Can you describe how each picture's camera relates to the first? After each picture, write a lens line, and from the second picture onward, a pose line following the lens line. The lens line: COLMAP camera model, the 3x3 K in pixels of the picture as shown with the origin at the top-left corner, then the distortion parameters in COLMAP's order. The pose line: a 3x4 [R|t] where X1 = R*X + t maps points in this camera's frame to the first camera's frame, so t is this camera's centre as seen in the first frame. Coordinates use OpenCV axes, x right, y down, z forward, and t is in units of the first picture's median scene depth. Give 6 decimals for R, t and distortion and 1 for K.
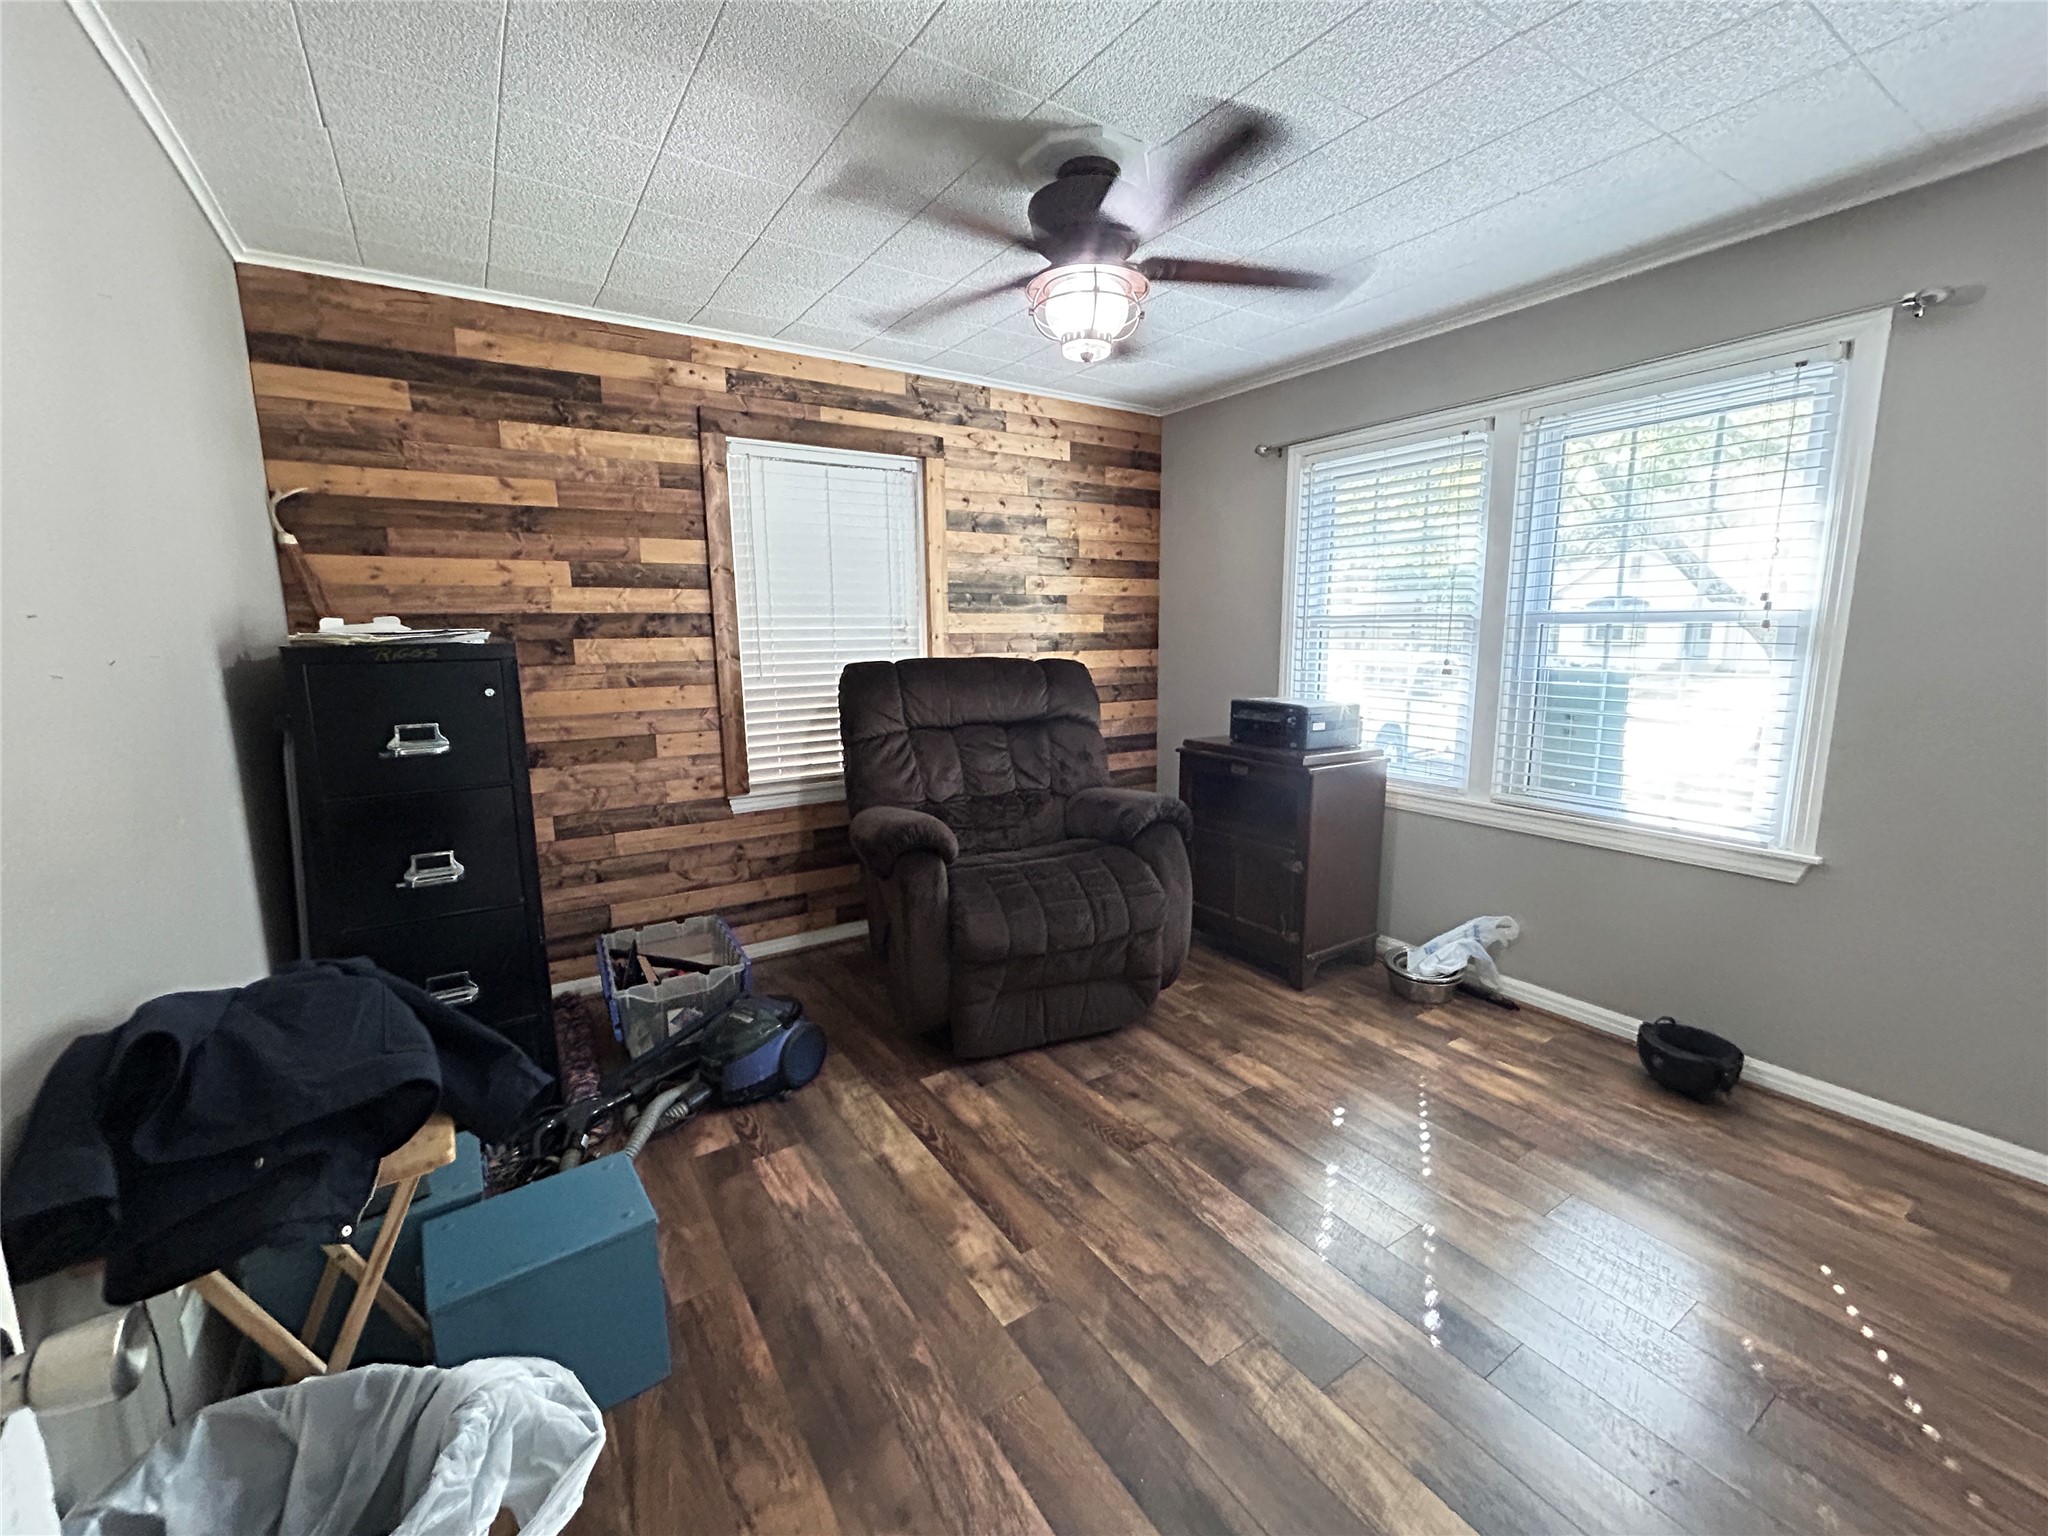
lens RADIAL K [[838.1, 0, 1021.0], [0, 838.1, 762.8], [0, 0, 1]] dist [0.000979, 0.000326]
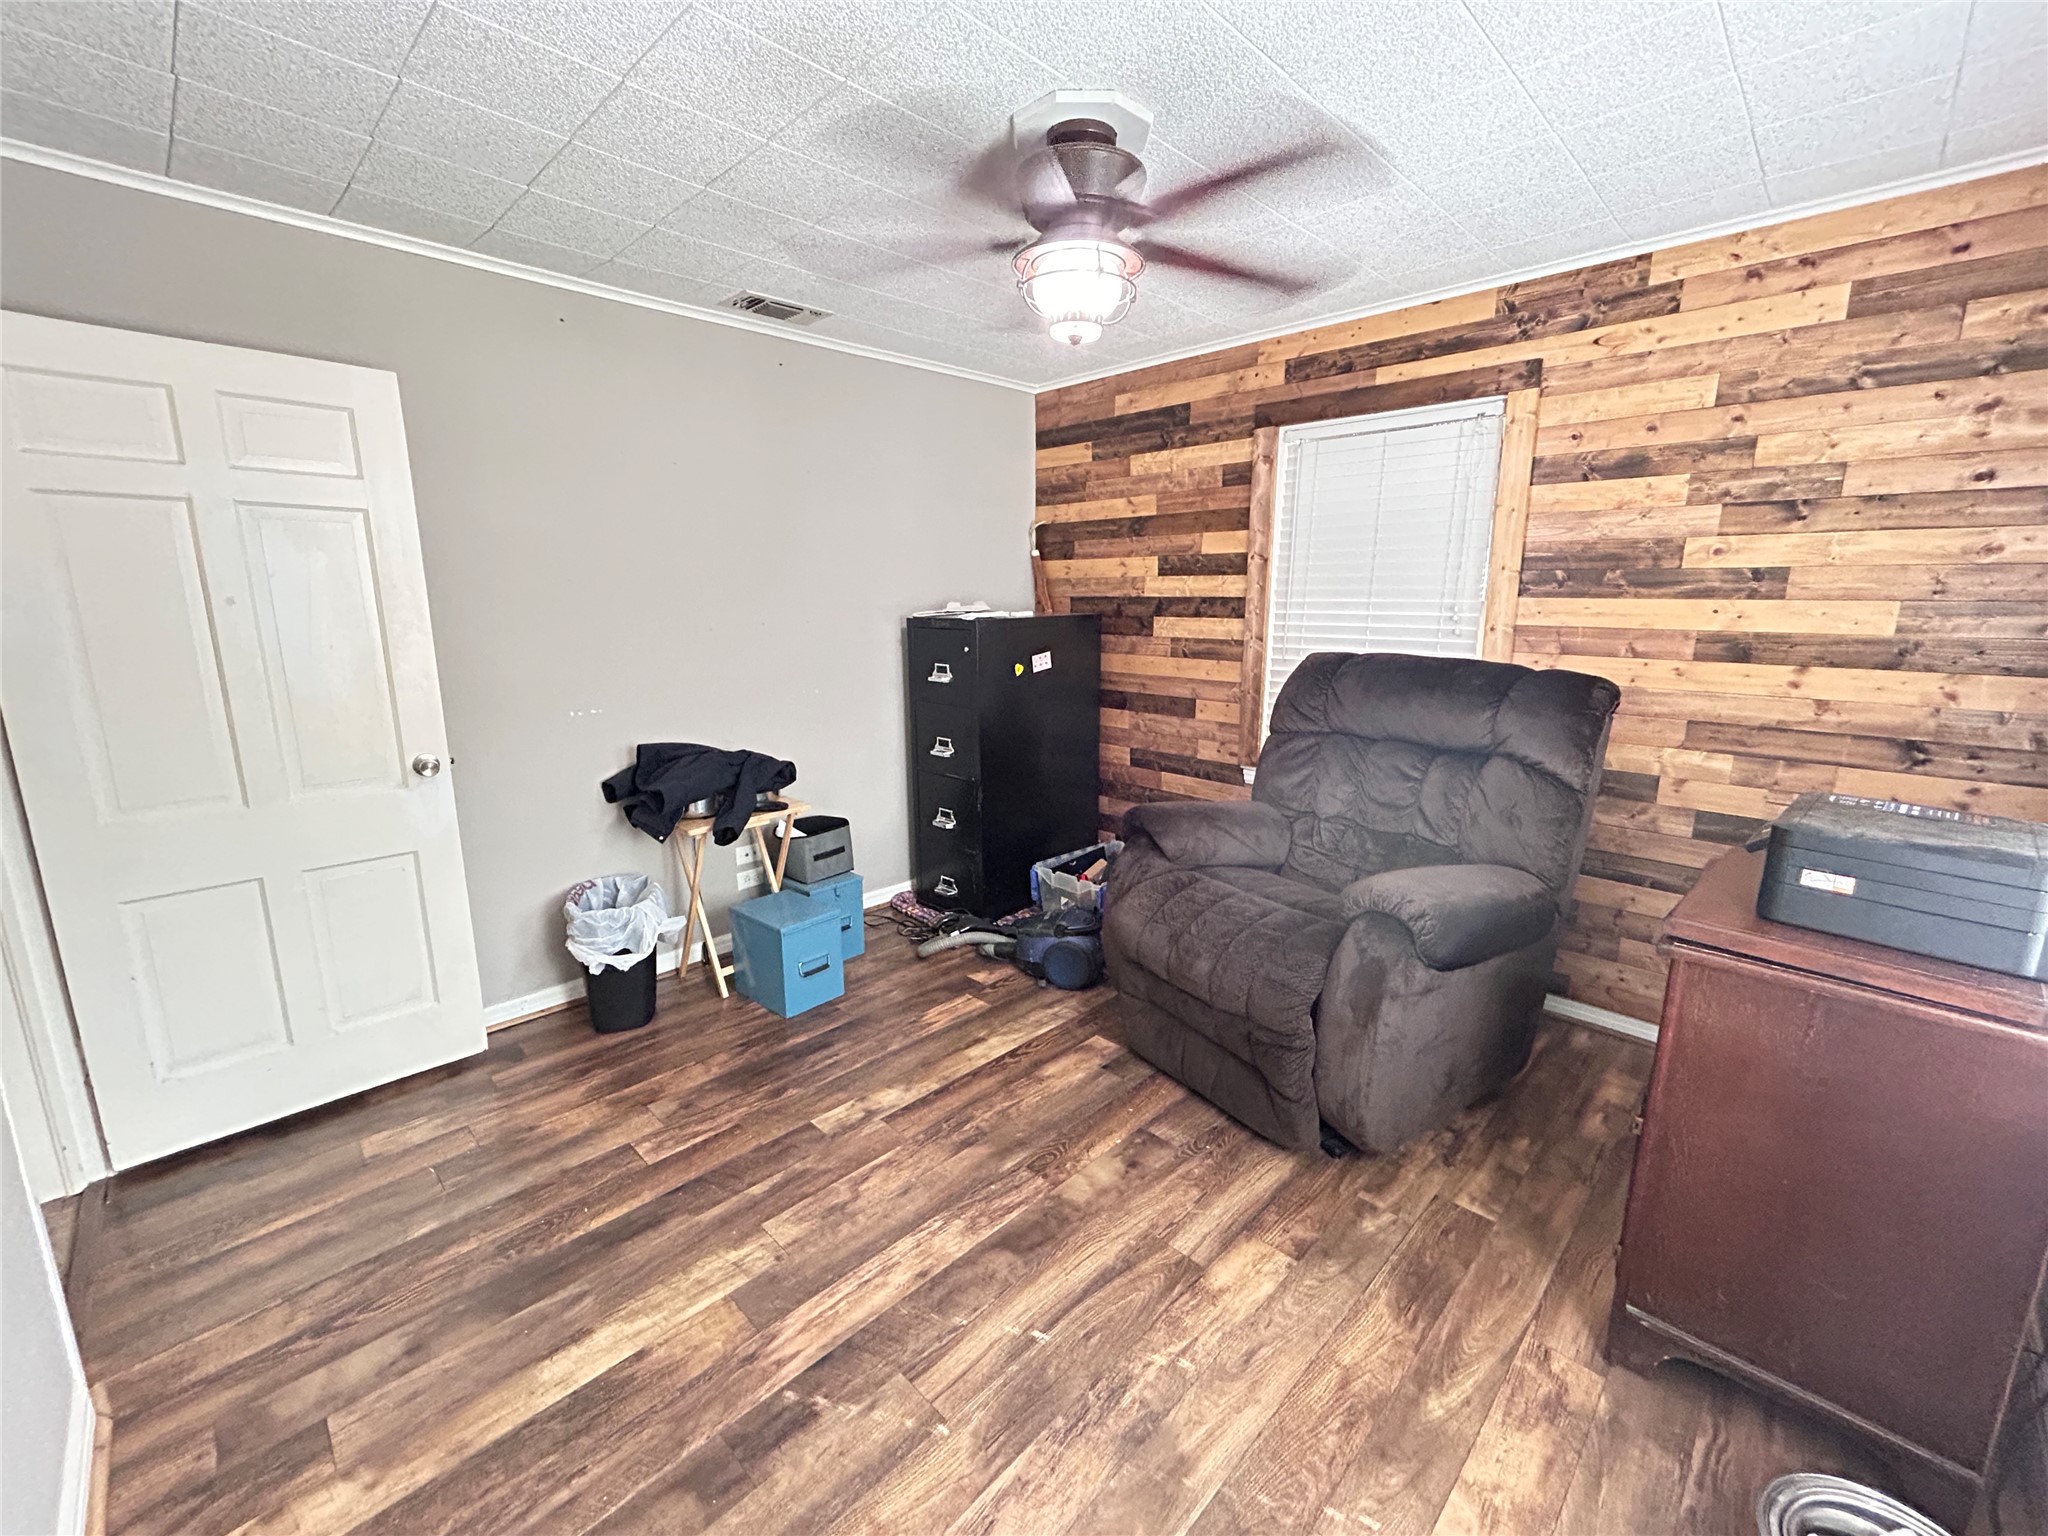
lens RADIAL K [[838.1, 0, 1021.0], [0, 838.1, 762.8], [0, 0, 1]] dist [0.000979, 0.000326]
pose [[0.213555, 0.203848, -0.955427, 0.714649], [-0.159770, 0.972108, 0.171695, -0.118387], [0.963778, 0.115982, 0.240167, 0.521337]]
